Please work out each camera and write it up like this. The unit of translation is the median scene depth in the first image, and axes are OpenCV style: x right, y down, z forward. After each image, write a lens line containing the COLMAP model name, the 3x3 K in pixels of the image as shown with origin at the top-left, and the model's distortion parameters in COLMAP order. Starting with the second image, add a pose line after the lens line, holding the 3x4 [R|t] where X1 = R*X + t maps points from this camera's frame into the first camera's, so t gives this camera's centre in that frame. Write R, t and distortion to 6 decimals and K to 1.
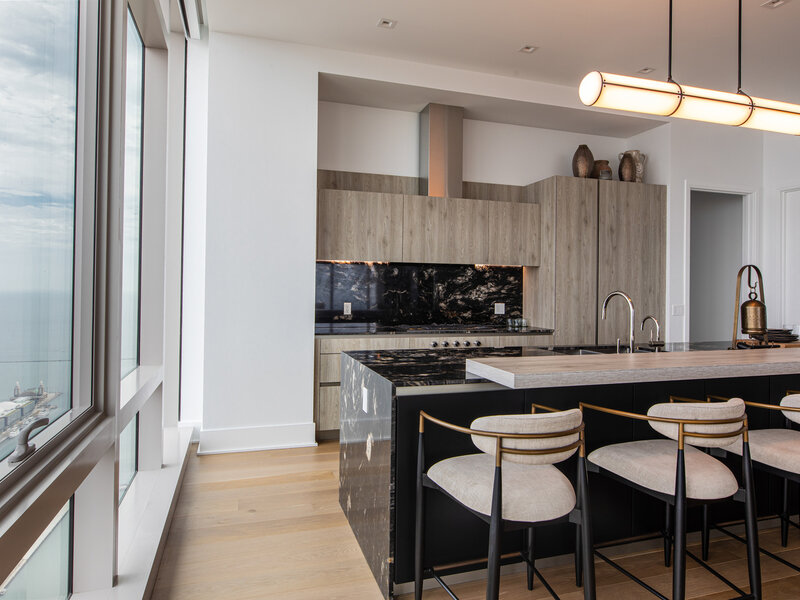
lens RADIAL K [[518.6, 0, 402.3], [0, 518.6, 284.4], [0, 0, 1]] dist [-0.001072, -0.000566]
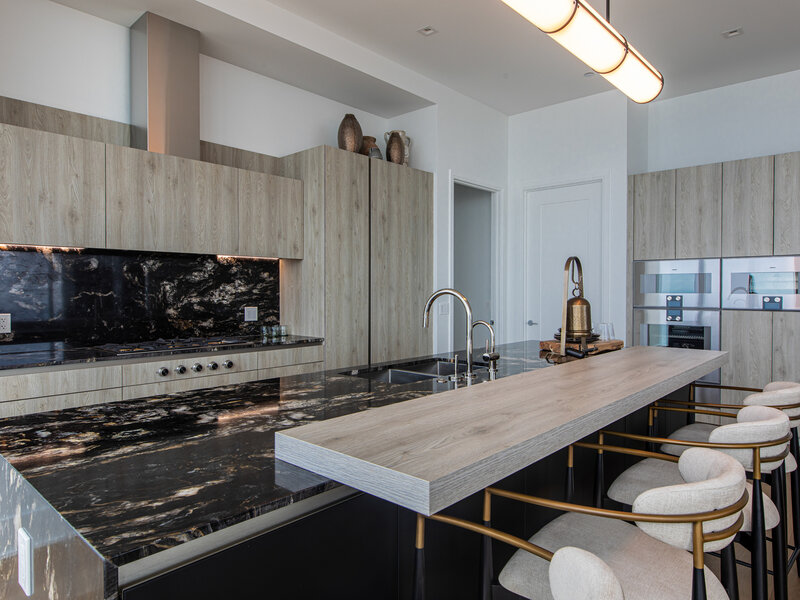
lens RADIAL K [[519.8, 0, 395.8], [0, 519.8, 297.1], [0, 0, 1]] dist [-0.000751, -0.000900]
pose [[0.868433, -0.019575, 0.495421, -0.007514], [0.006819, 0.999597, 0.027544, 0.002244], [-0.495760, -0.020542, 0.868216, 0.236620]]
